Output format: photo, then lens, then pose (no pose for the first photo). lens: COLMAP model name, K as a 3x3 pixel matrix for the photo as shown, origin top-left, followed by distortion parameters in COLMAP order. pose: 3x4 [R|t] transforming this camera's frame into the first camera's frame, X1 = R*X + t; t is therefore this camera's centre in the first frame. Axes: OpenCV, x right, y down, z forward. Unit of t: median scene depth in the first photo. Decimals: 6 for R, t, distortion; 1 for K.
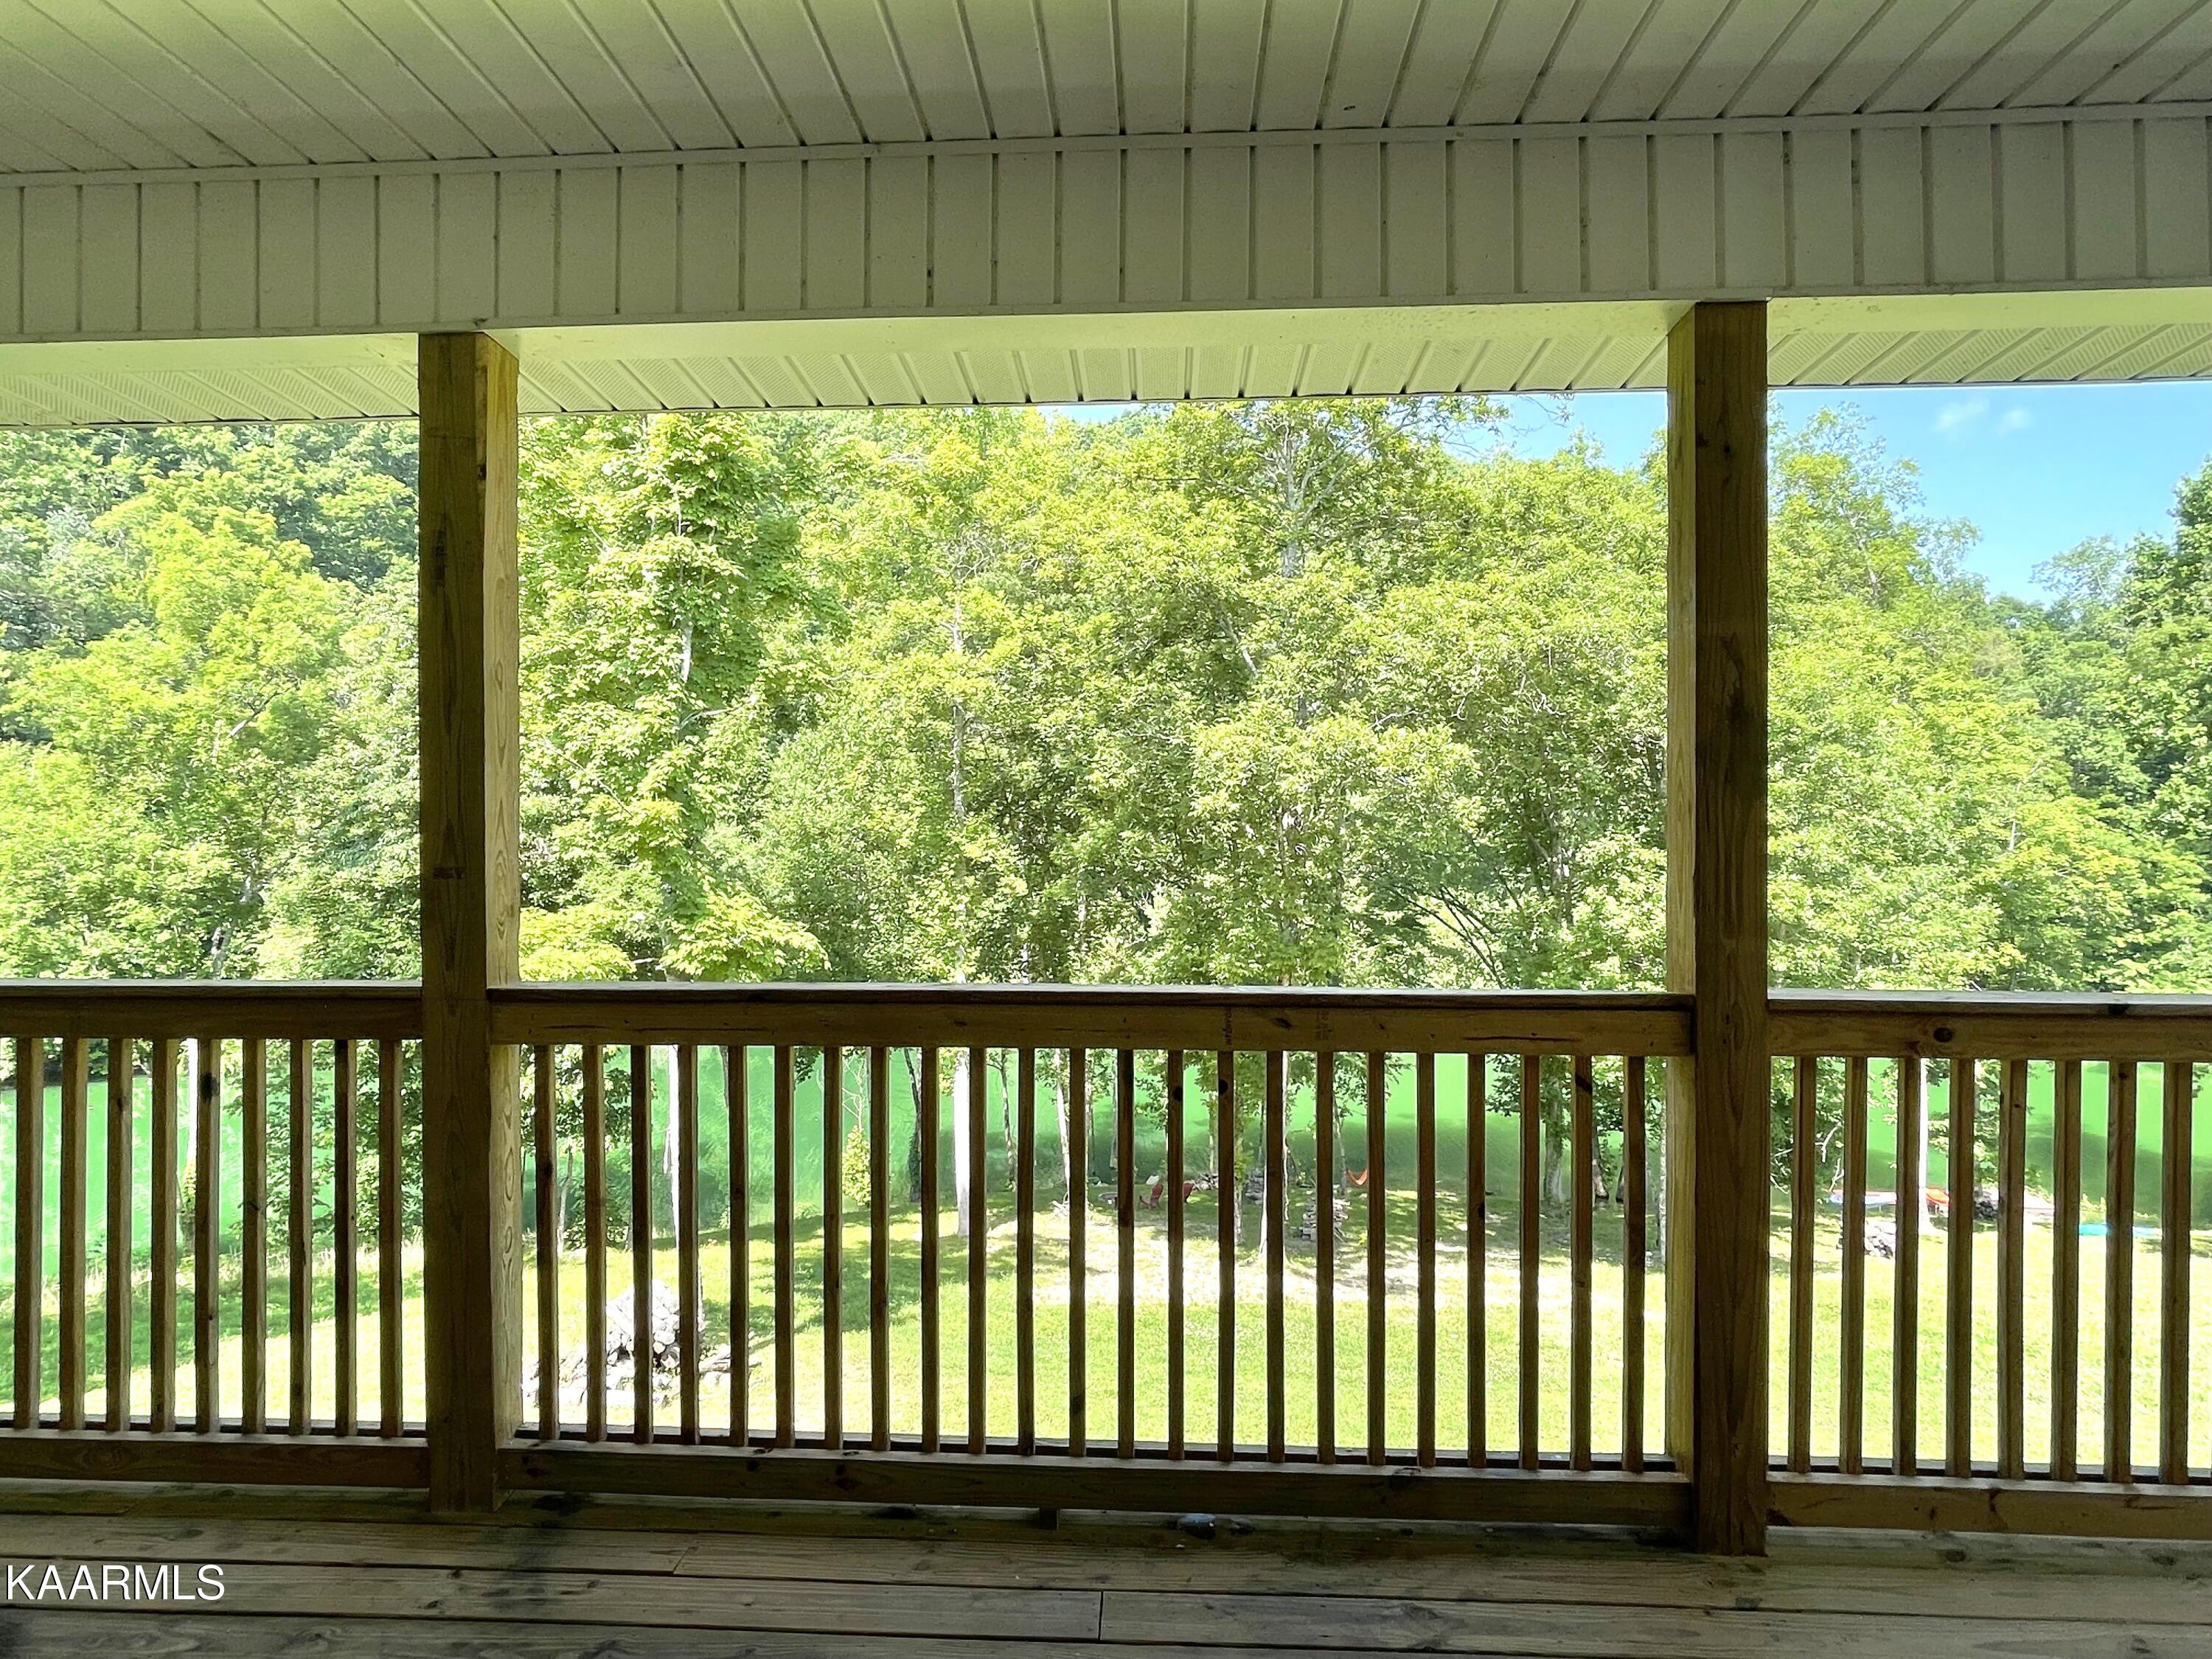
lens RADIAL K [[1183.6, 0, 1106.0], [0, 1183.6, 829.5], [0, 0, 1]] dist [-0.001781, -0.000027]
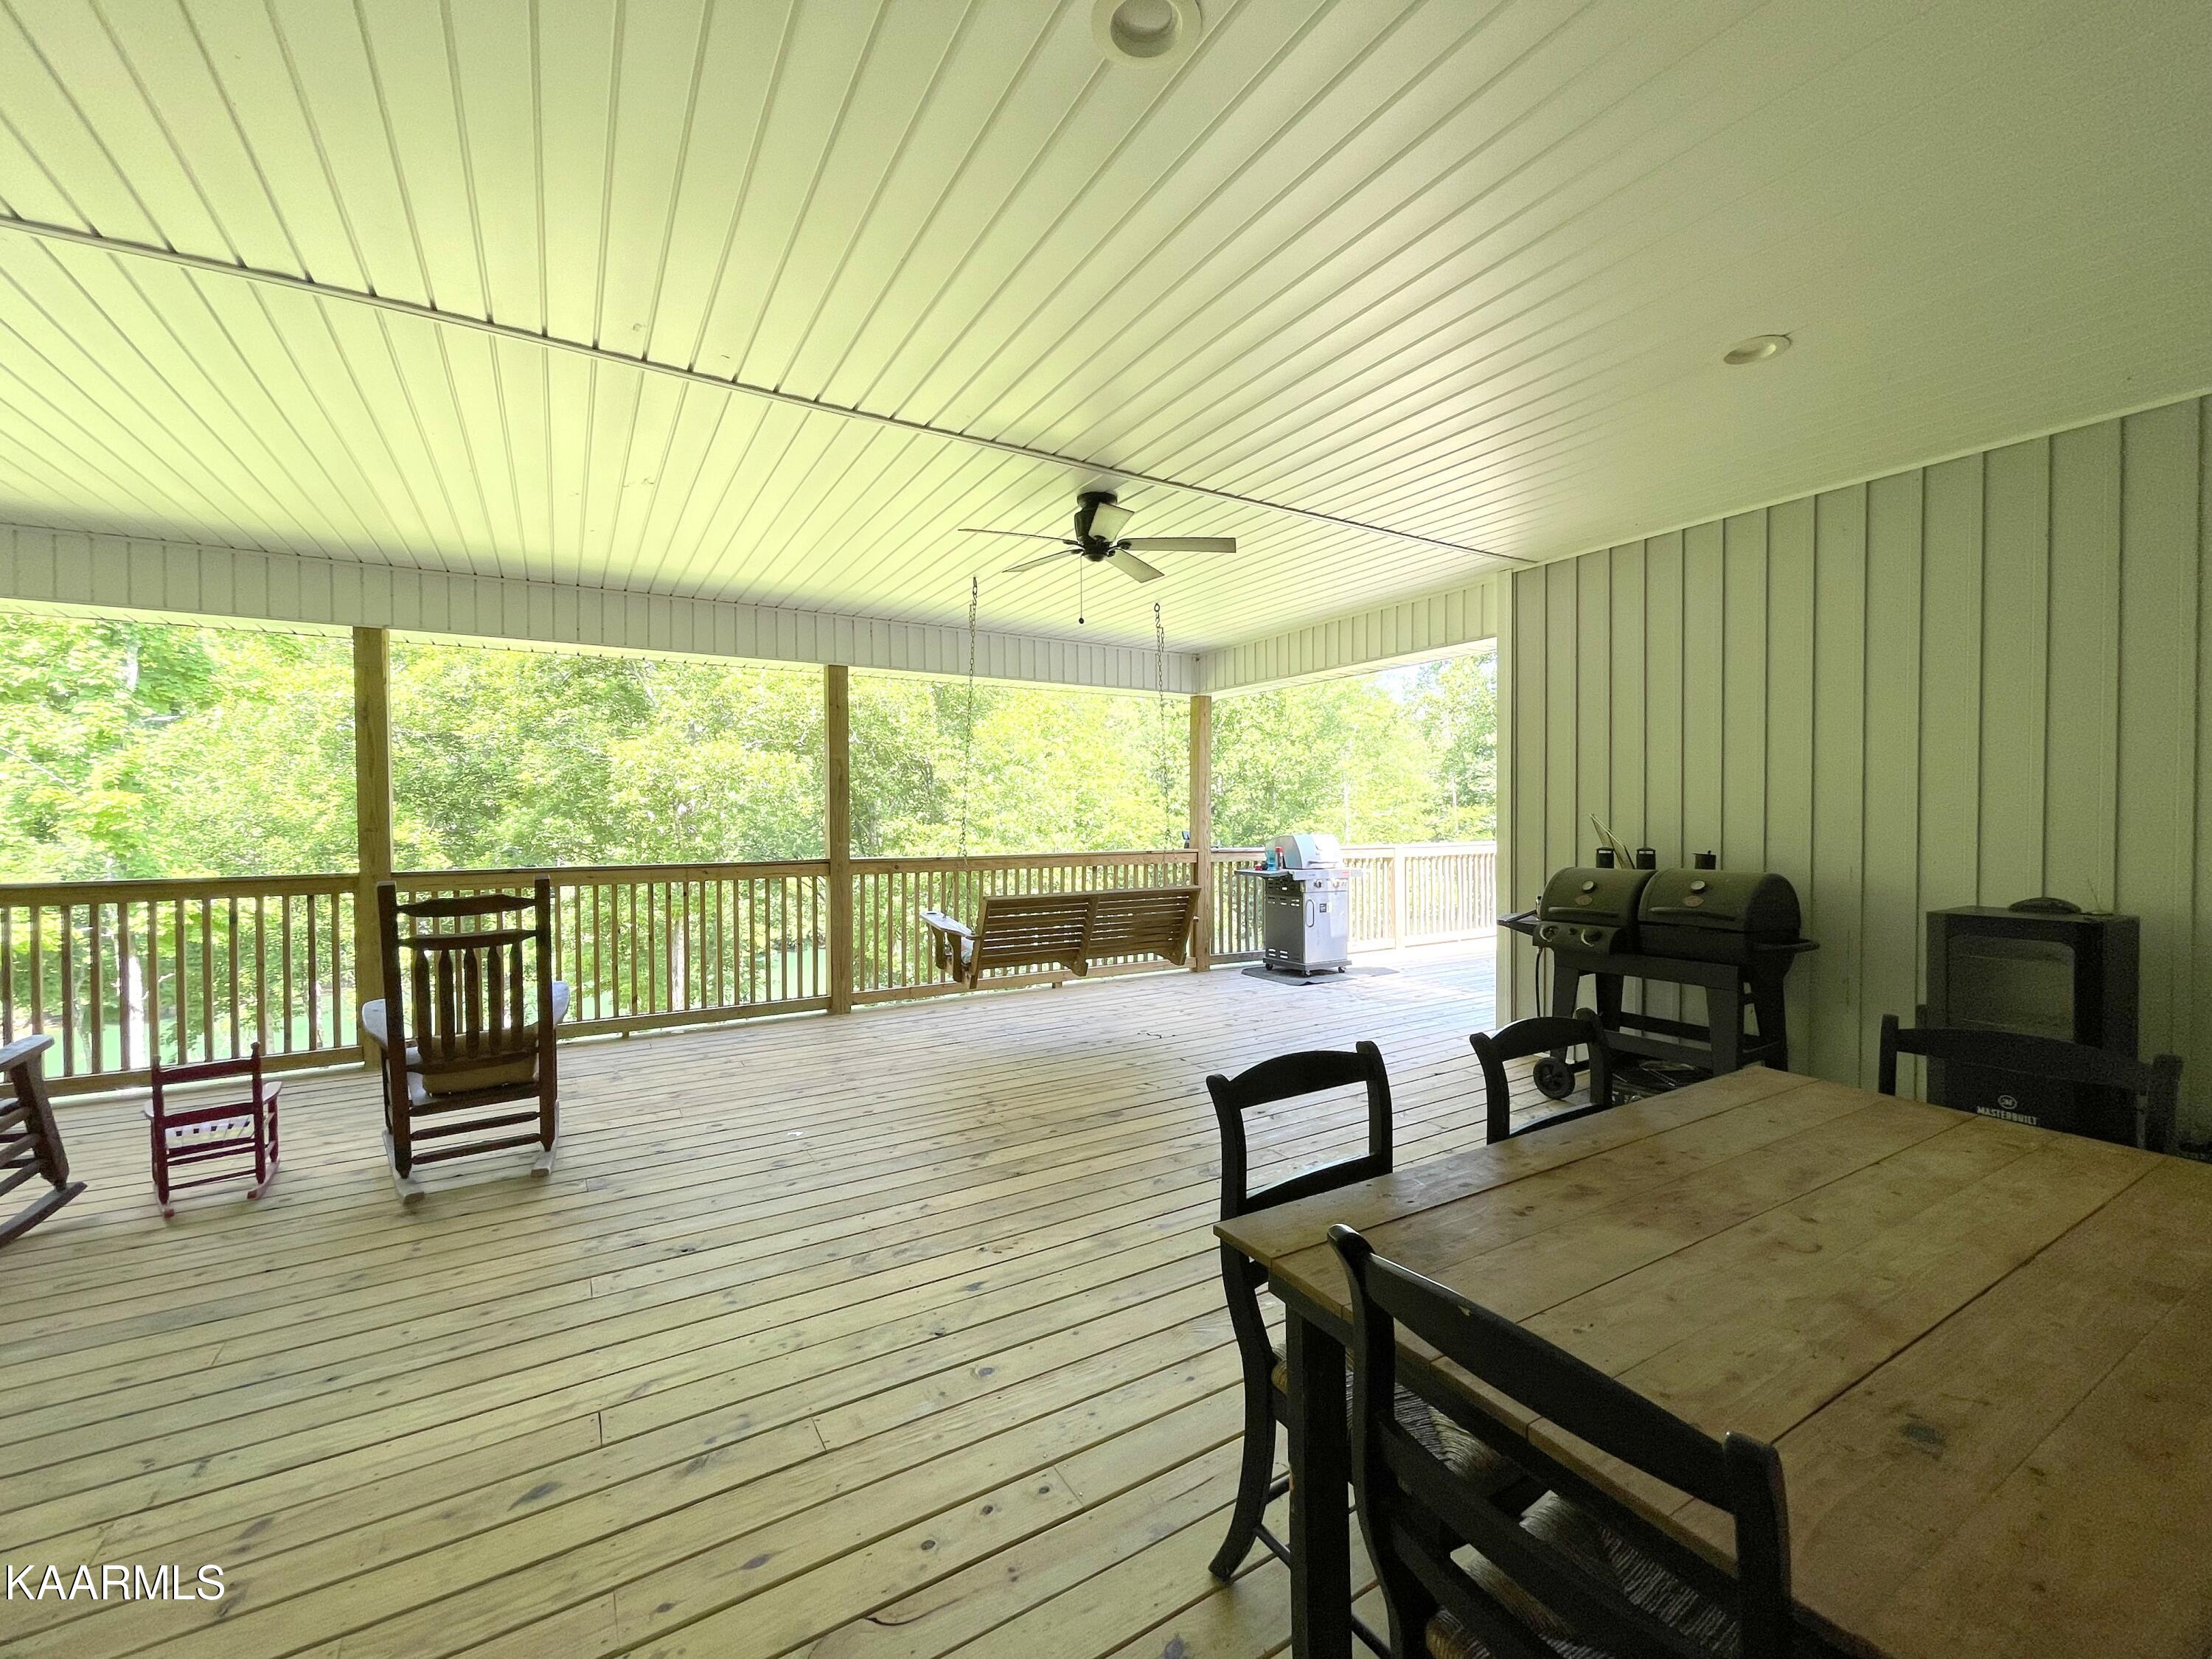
lens RADIAL K [[883.7, 0, 1106.0], [0, 883.7, 829.5], [0, 0, 1]] dist [0.007479, -0.012536]
pose [[0.821724, -0.012112, 0.569757, -0.039874], [0.003084, 0.999854, 0.016808, 0.000916], [-0.569877, -0.012055, 0.821642, -0.195046]]
